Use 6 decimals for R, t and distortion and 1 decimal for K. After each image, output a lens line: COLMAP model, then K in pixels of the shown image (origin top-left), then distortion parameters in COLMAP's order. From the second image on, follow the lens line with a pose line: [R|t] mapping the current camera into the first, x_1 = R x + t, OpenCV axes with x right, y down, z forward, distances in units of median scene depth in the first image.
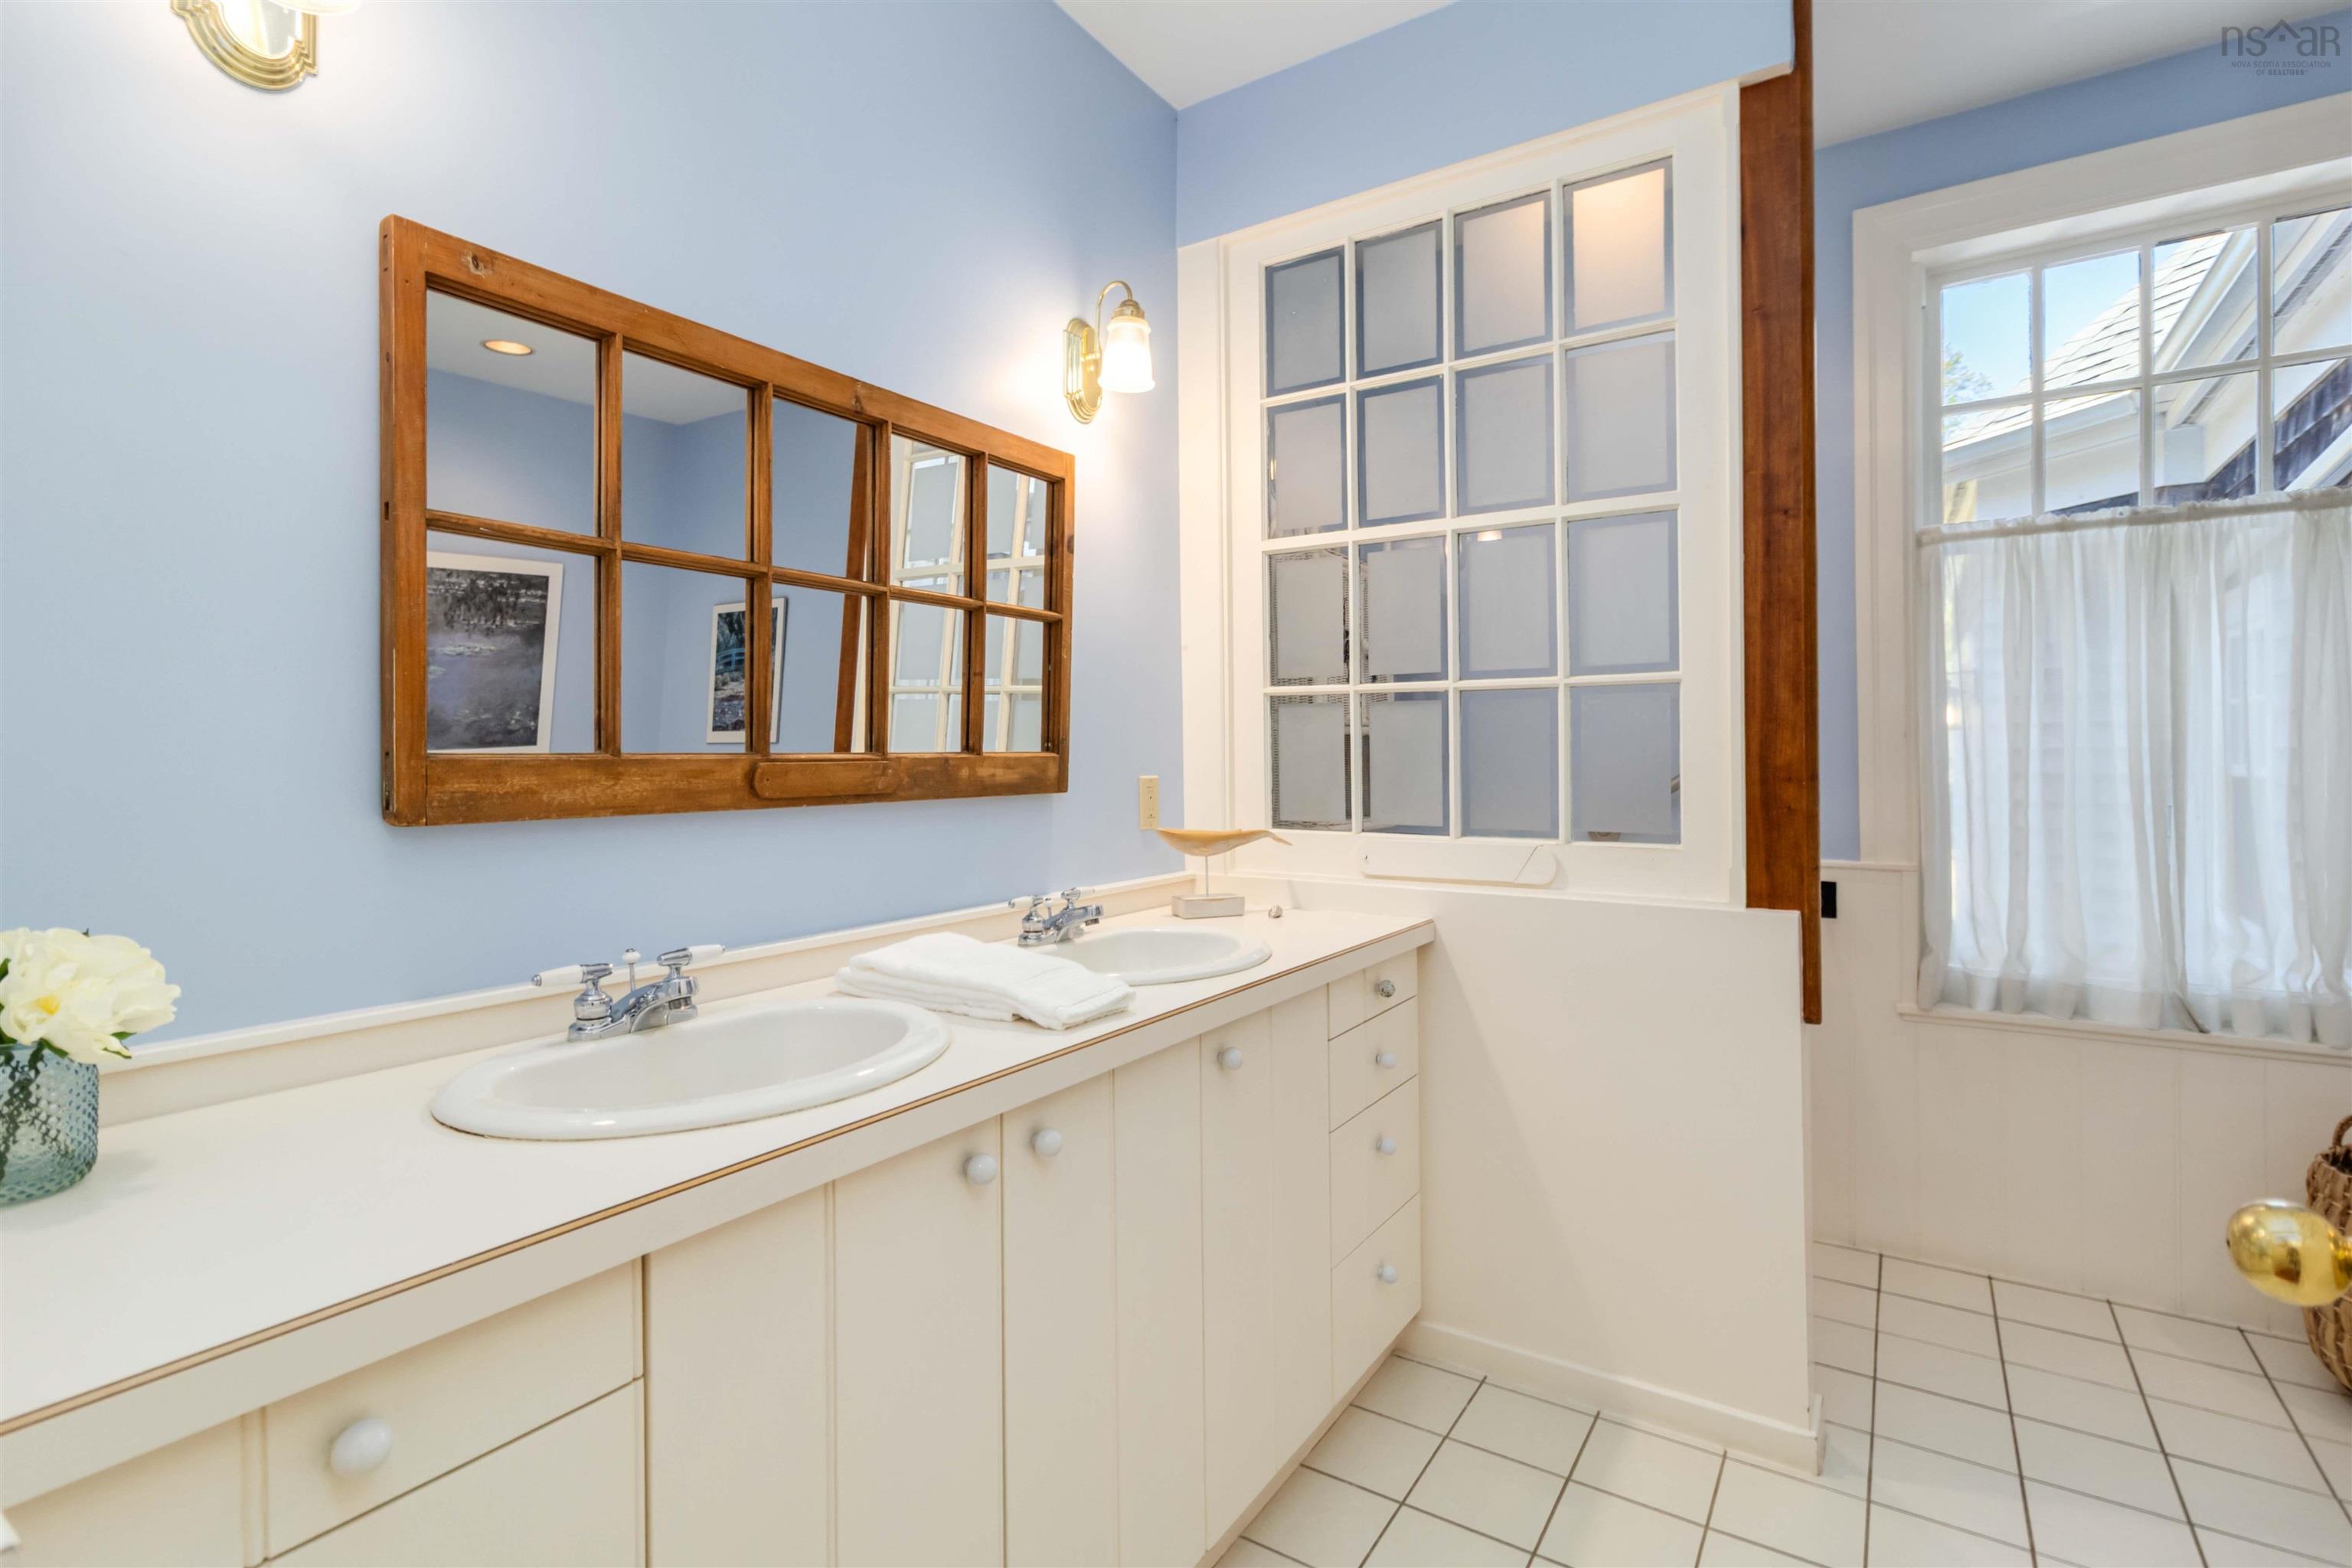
lens RADIAL K [[1098.1, 0, 1160.9], [0, 1098.1, 757.0], [0, 0, 1]] dist [-0.000946, -0.000061]
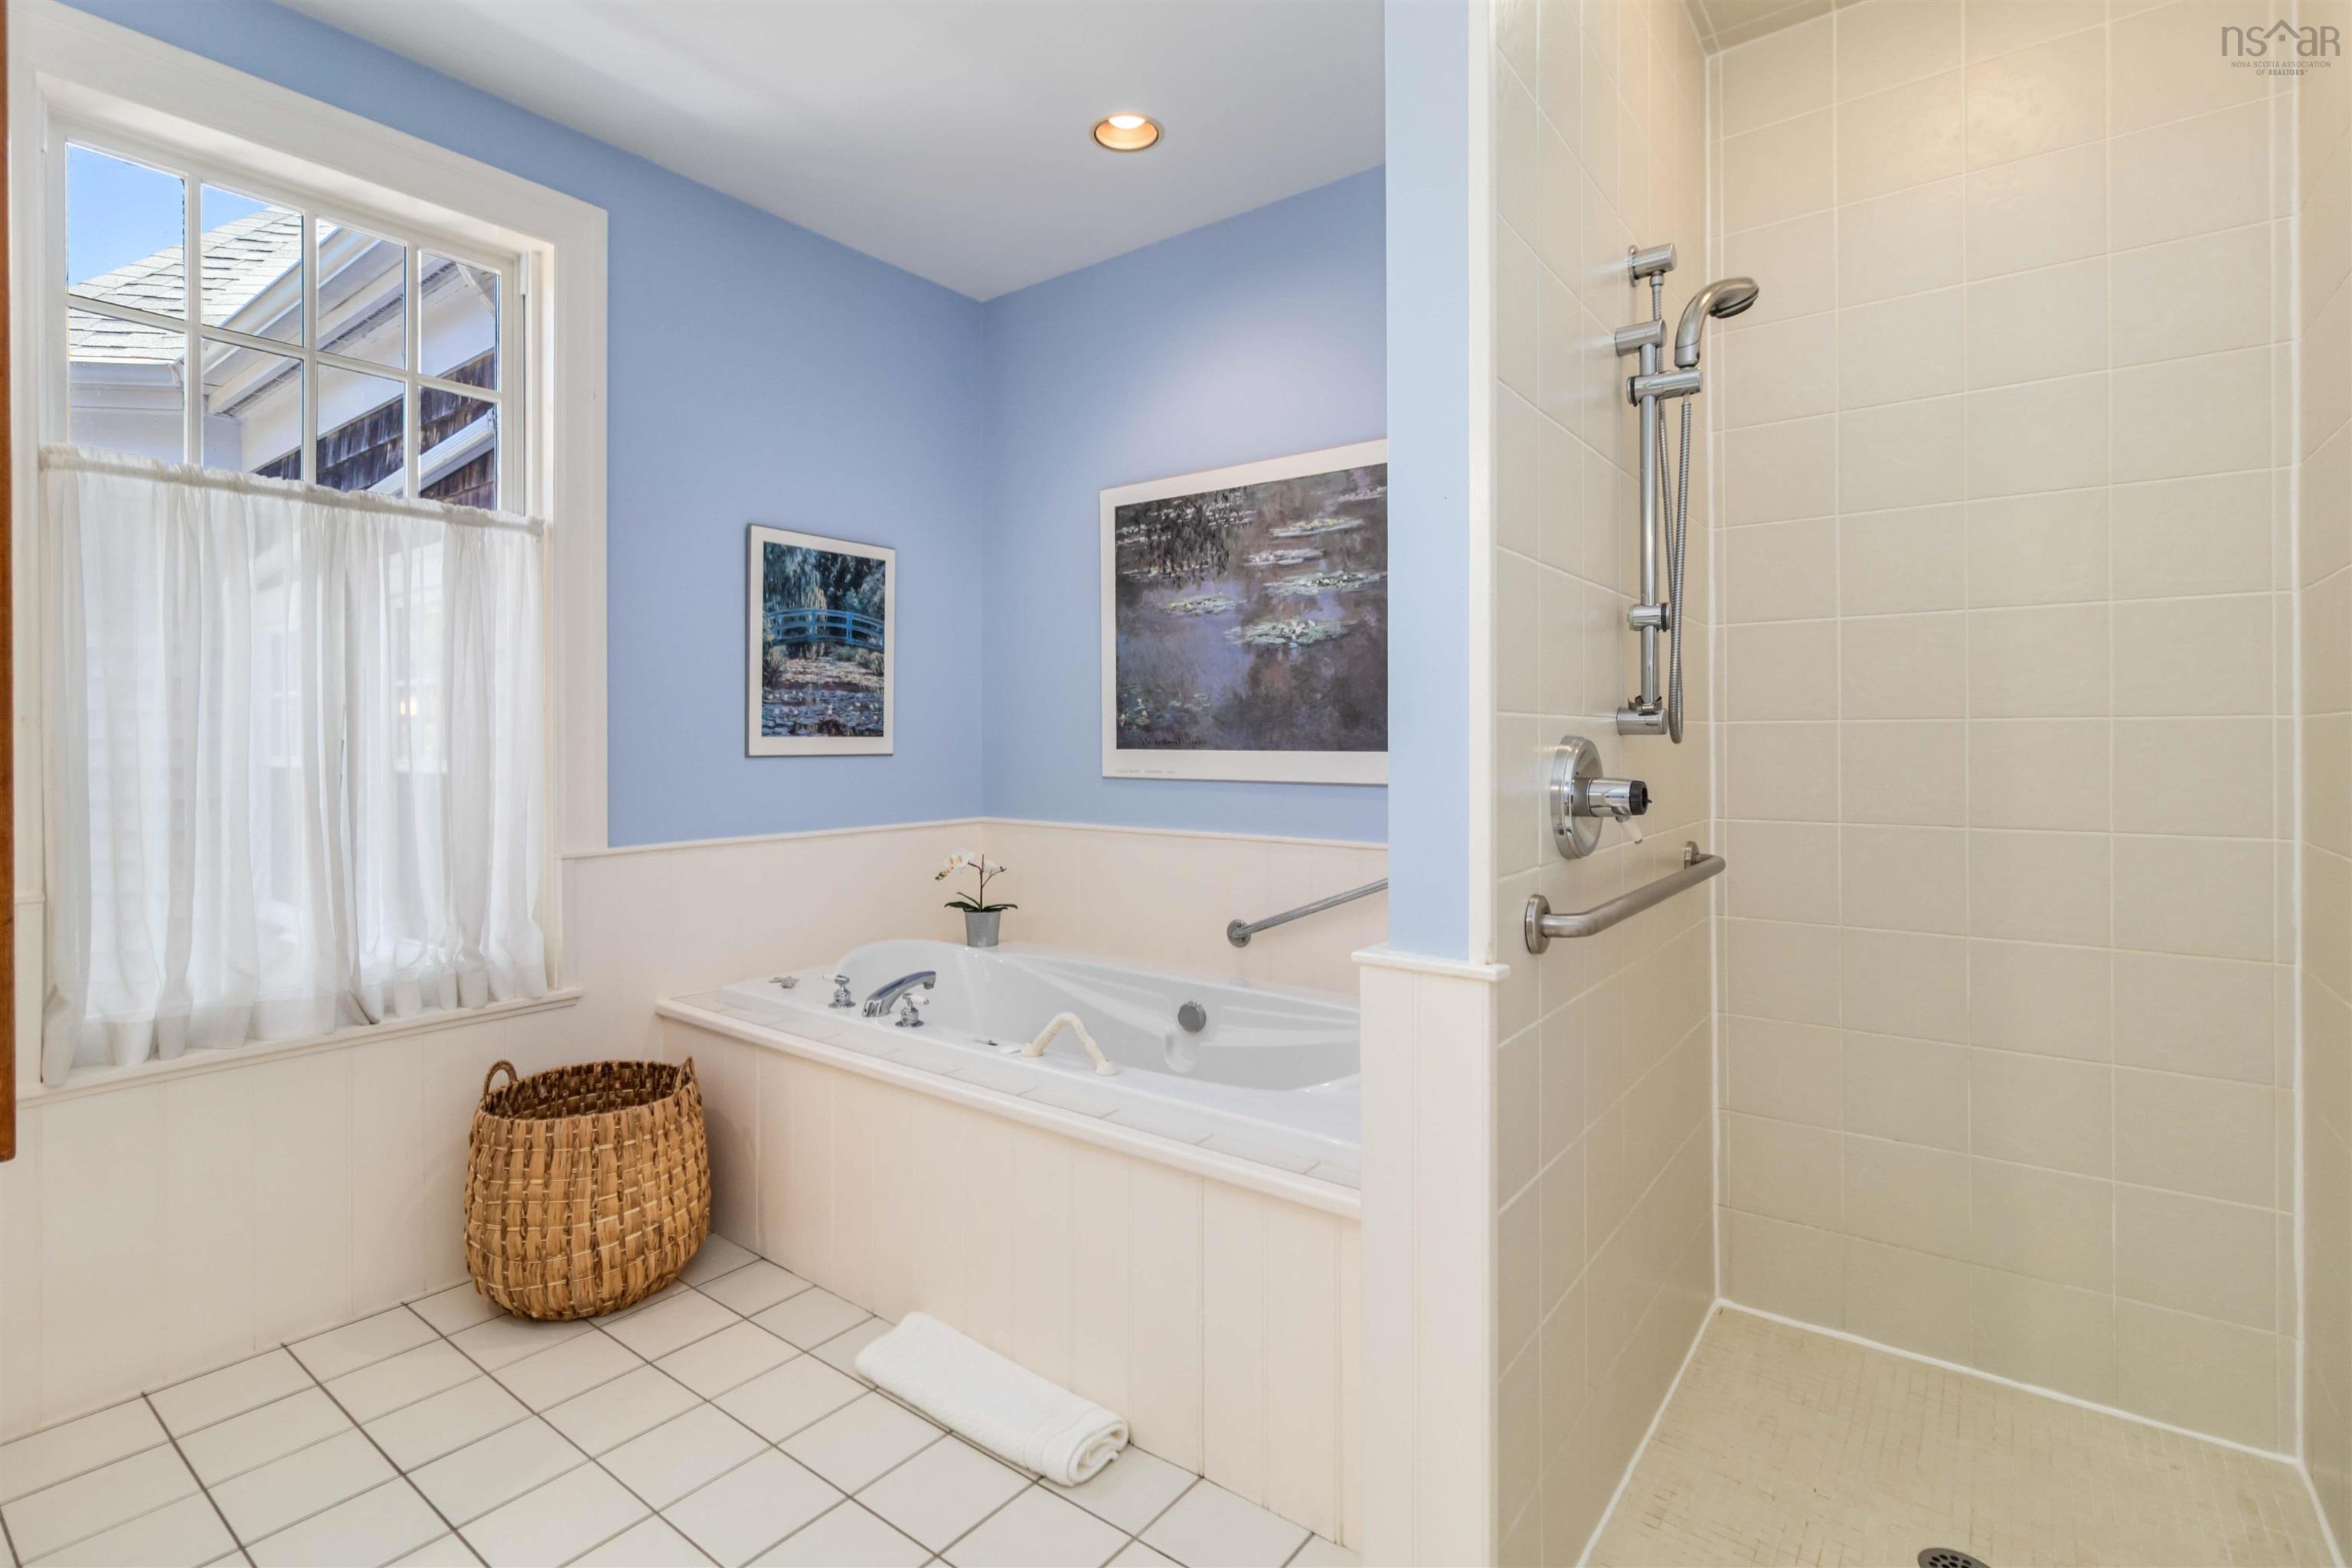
lens RADIAL K [[1099.1, 0, 1173.1], [0, 1099.1, 732.6], [0, 0, 1]] dist [-0.001698, -0.000565]
pose [[0.067248, 0.012733, 0.997655, -0.002411], [0.000845, 0.999917, -0.012819, -0.000627], [-0.997736, 0.001705, 0.067232, 0.193019]]
